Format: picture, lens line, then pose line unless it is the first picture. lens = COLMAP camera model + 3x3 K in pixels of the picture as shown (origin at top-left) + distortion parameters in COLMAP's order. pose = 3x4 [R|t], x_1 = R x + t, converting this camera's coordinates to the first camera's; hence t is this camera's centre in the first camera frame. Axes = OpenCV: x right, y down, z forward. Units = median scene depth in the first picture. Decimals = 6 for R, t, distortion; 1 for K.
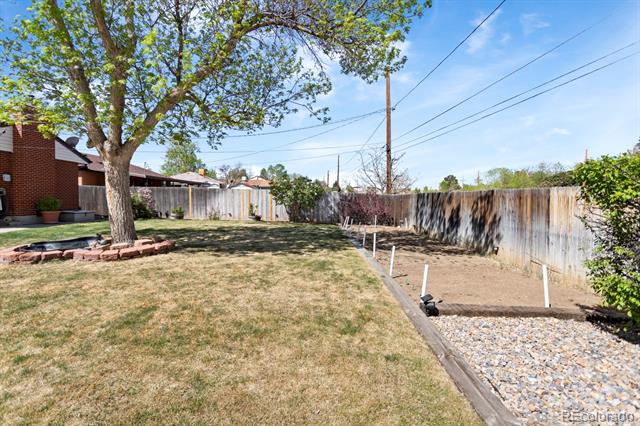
lens RADIAL K [[310.9, 0, 311.3], [0, 310.9, 193.2], [0, 0, 1]] dist [0.000634, 0.000833]
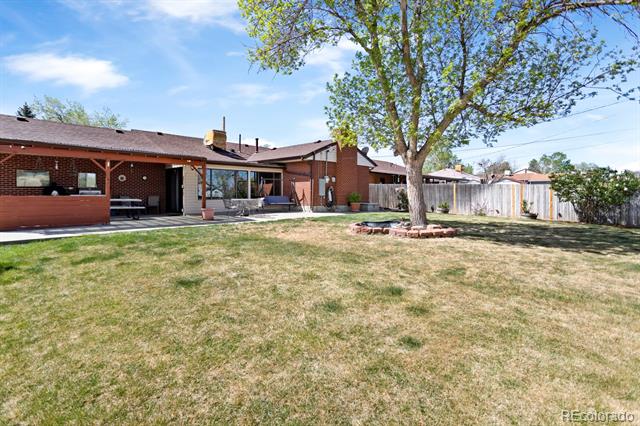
lens RADIAL K [[310.9, 0, 311.3], [0, 310.9, 193.2], [0, 0, 1]] dist [0.000634, 0.000833]
pose [[0.716777, 0.000150, -0.697303, -0.006885], [0.006964, 0.999949, 0.007373, 0.004074], [0.697268, -0.010141, 0.716739, -0.155140]]
